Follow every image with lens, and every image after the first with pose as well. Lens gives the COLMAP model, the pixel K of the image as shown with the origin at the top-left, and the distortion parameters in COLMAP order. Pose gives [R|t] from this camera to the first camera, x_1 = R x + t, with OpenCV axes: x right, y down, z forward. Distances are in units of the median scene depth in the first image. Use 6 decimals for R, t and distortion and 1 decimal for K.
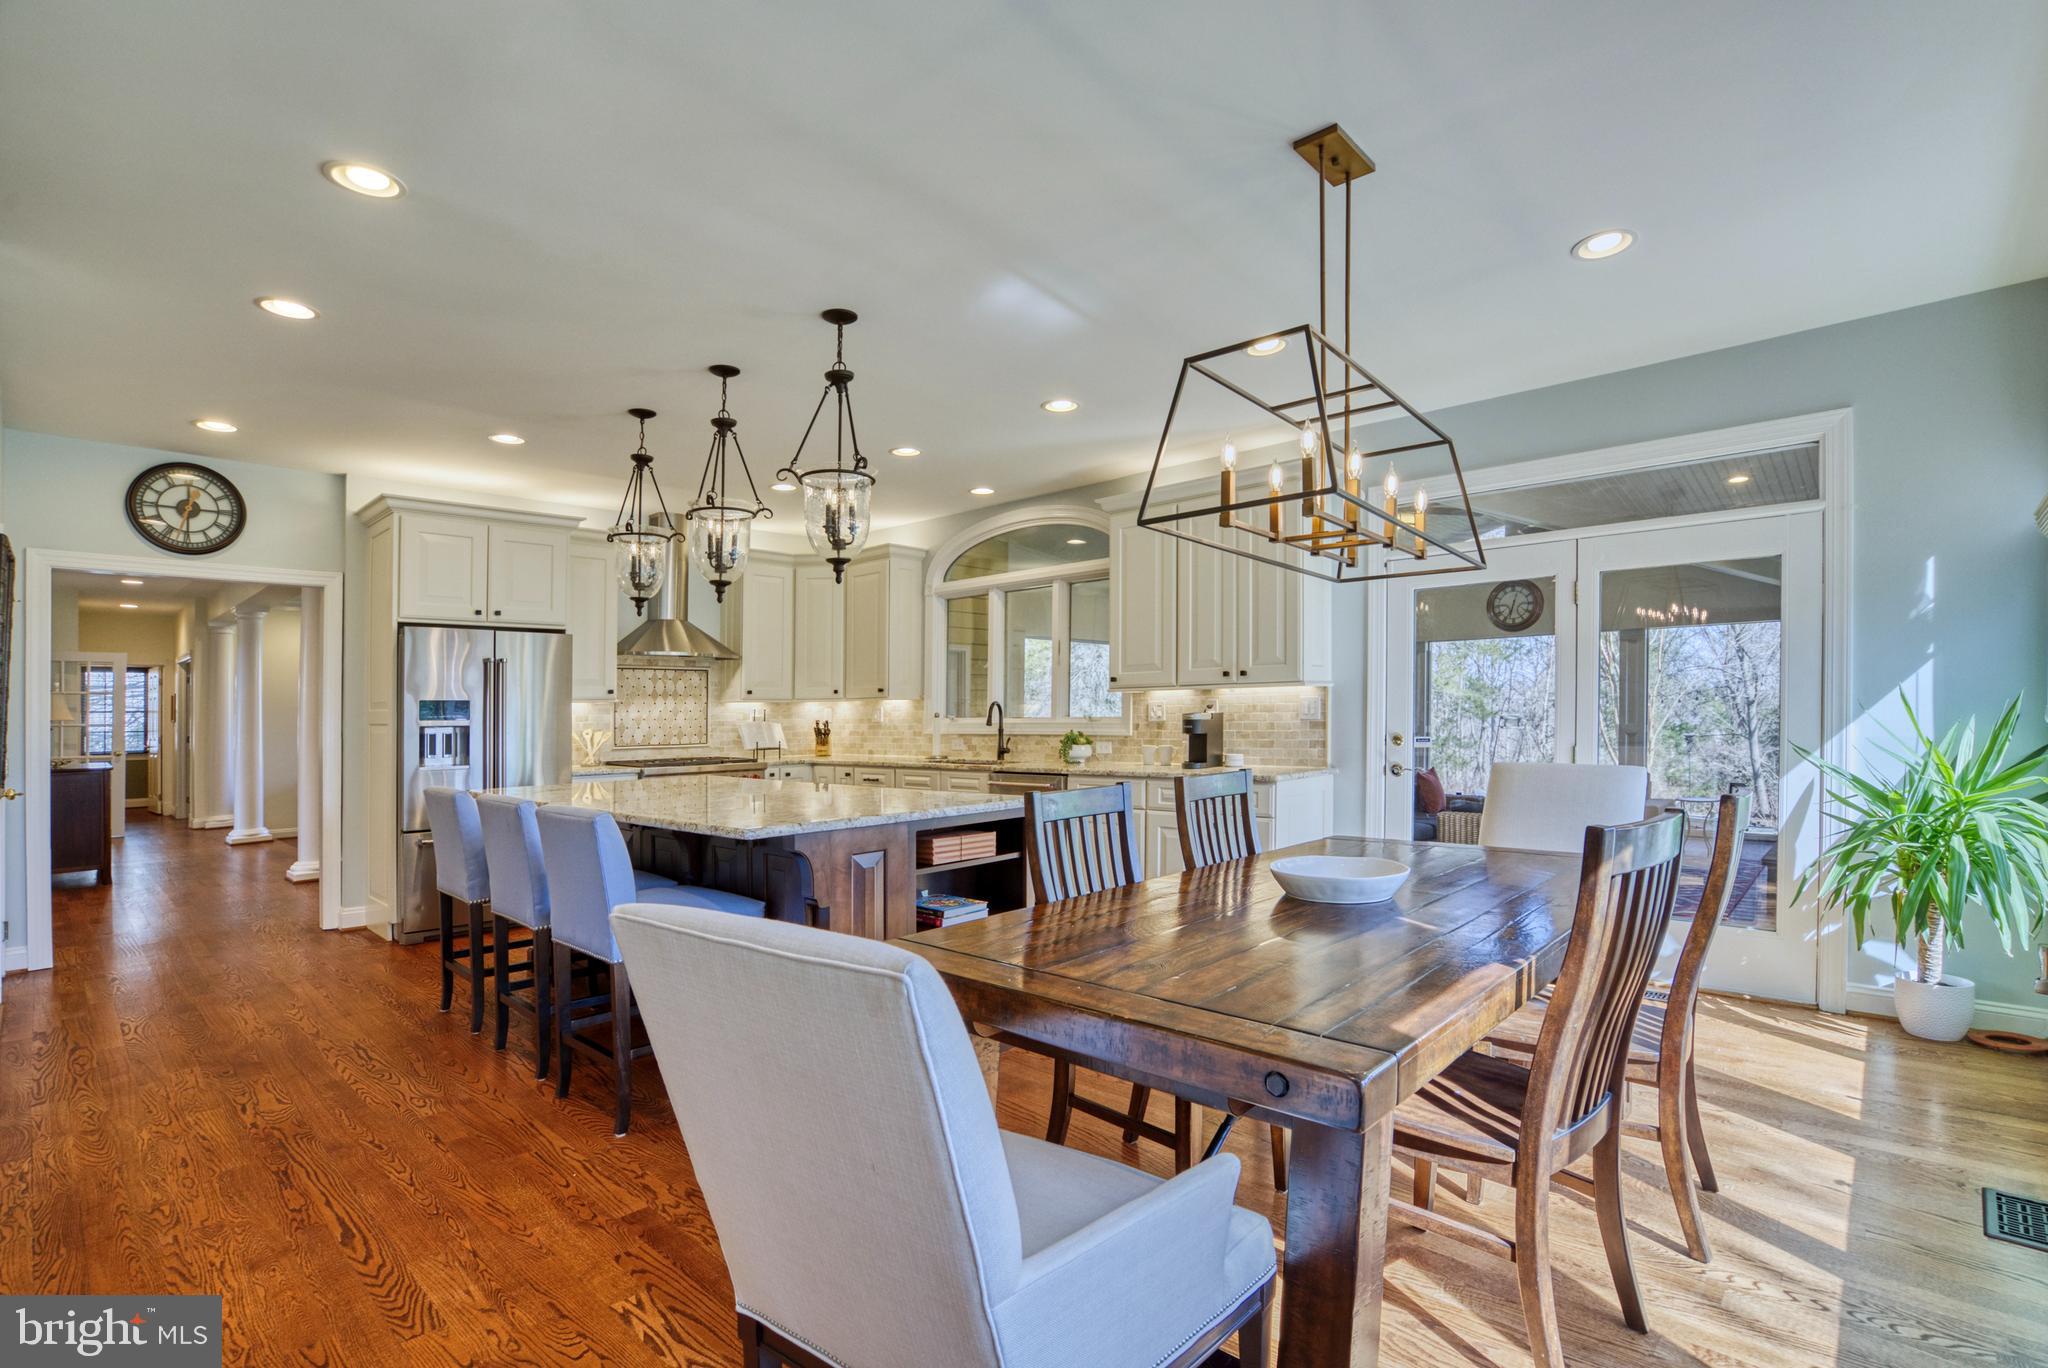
lens RADIAL K [[962.7, 0, 1021.4], [0, 962.7, 743.3], [0, 0, 1]] dist [-0.017531, 0.005326]
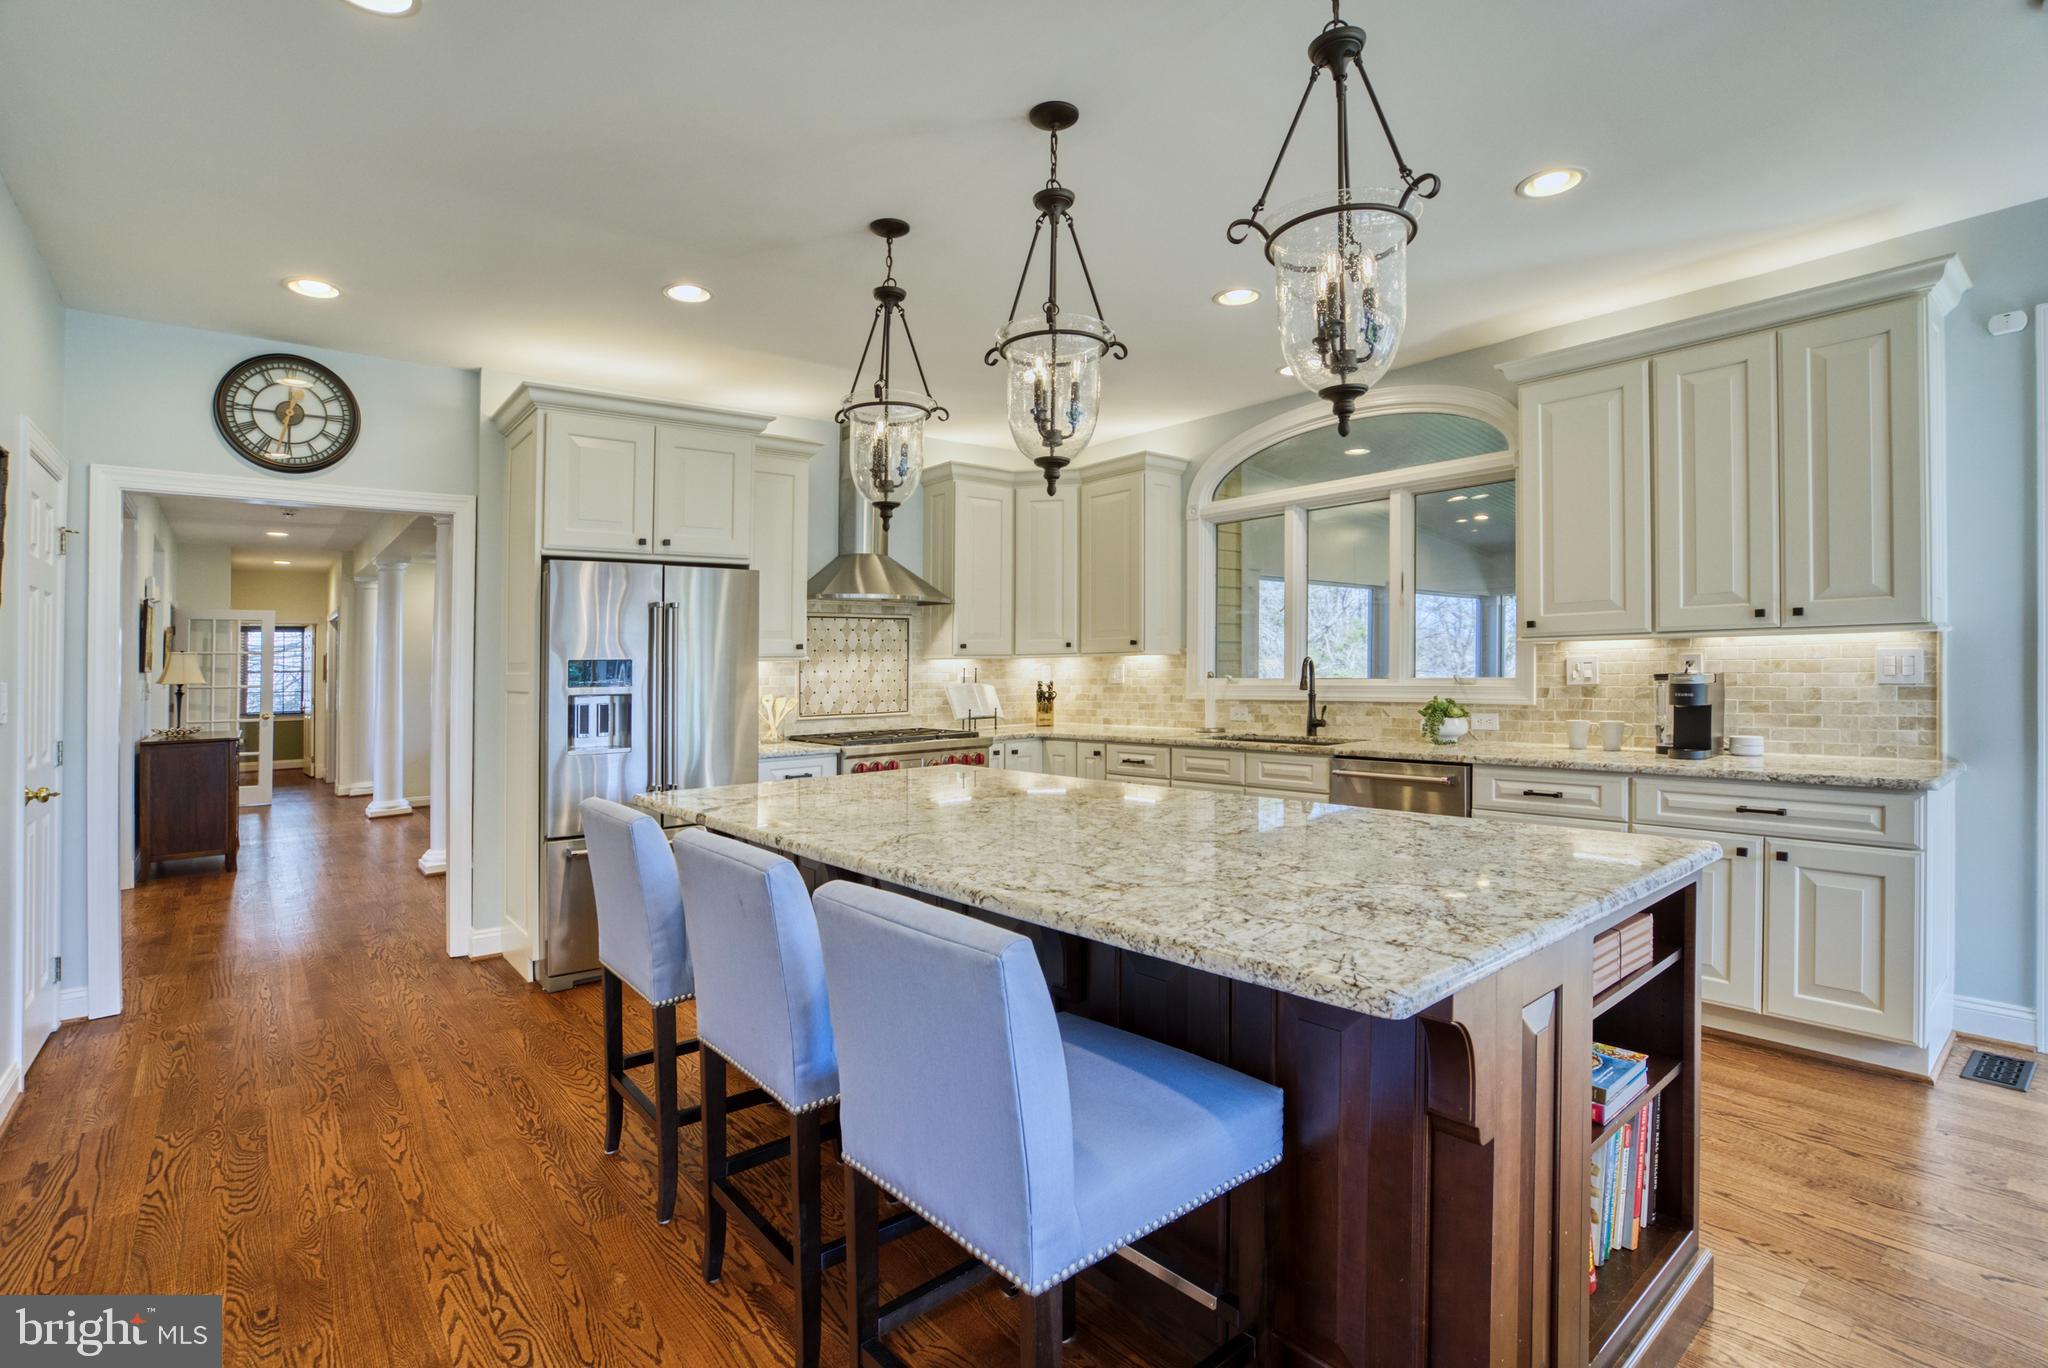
lens RADIAL K [[958.4, 0, 1024.0], [0, 958.4, 684.0], [0, 0, 1]] dist [-0.029511, 0.000110]
pose [[0.994406, -0.002235, -0.105600, -0.182025], [0.000866, 0.999915, -0.013012, -0.014599], [0.105620, 0.012848, 0.994324, 0.277073]]
